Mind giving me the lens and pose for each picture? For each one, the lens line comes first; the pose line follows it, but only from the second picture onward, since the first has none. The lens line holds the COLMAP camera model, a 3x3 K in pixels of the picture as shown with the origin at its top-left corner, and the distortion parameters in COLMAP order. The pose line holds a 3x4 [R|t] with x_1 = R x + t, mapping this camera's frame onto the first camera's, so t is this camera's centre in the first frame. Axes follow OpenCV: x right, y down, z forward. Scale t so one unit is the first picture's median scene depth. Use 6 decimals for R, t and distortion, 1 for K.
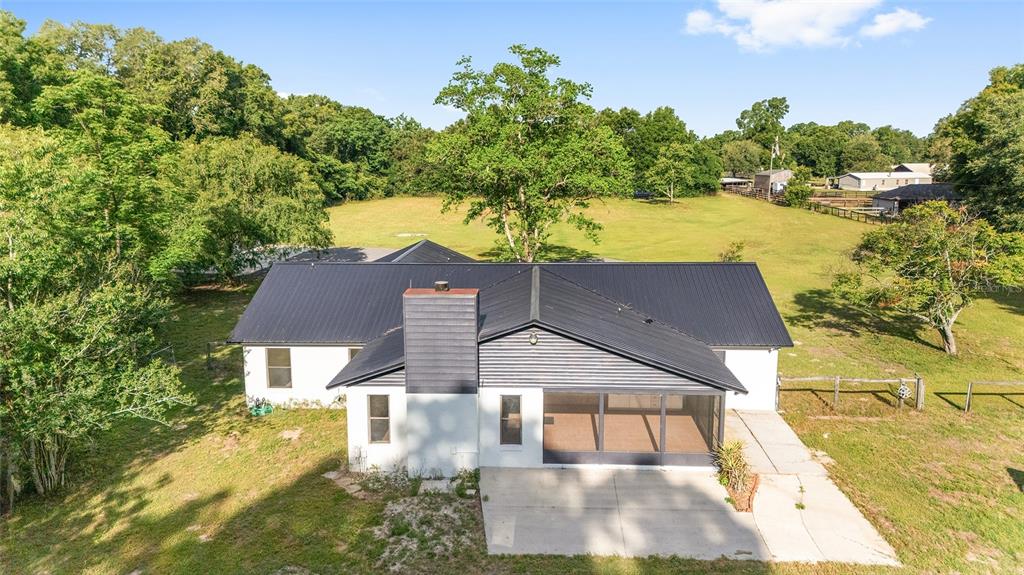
lens RADIAL K [[747.9, 0, 515.1], [0, 747.9, 286.5], [0, 0, 1]] dist [0.088044, -0.106240]
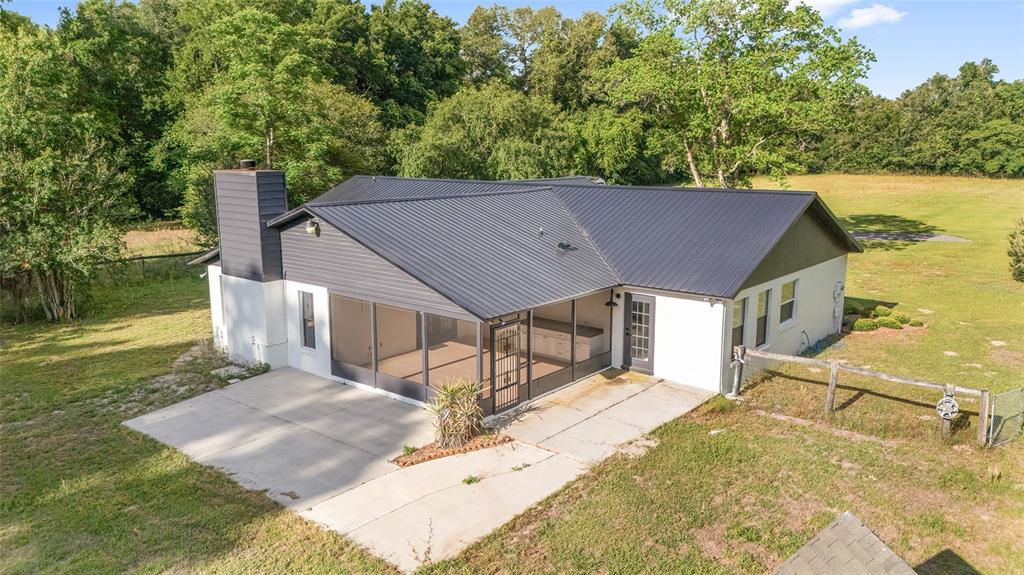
lens RADIAL K [[747.9, 0, 515.1], [0, 747.9, 286.5], [0, 0, 1]] dist [0.088044, -0.106240]
pose [[0.794193, 0.114638, -0.596754, 0.731958], [-0.106885, 0.993086, 0.048526, 0.068121], [0.598192, 0.025245, 0.800955, 0.423778]]
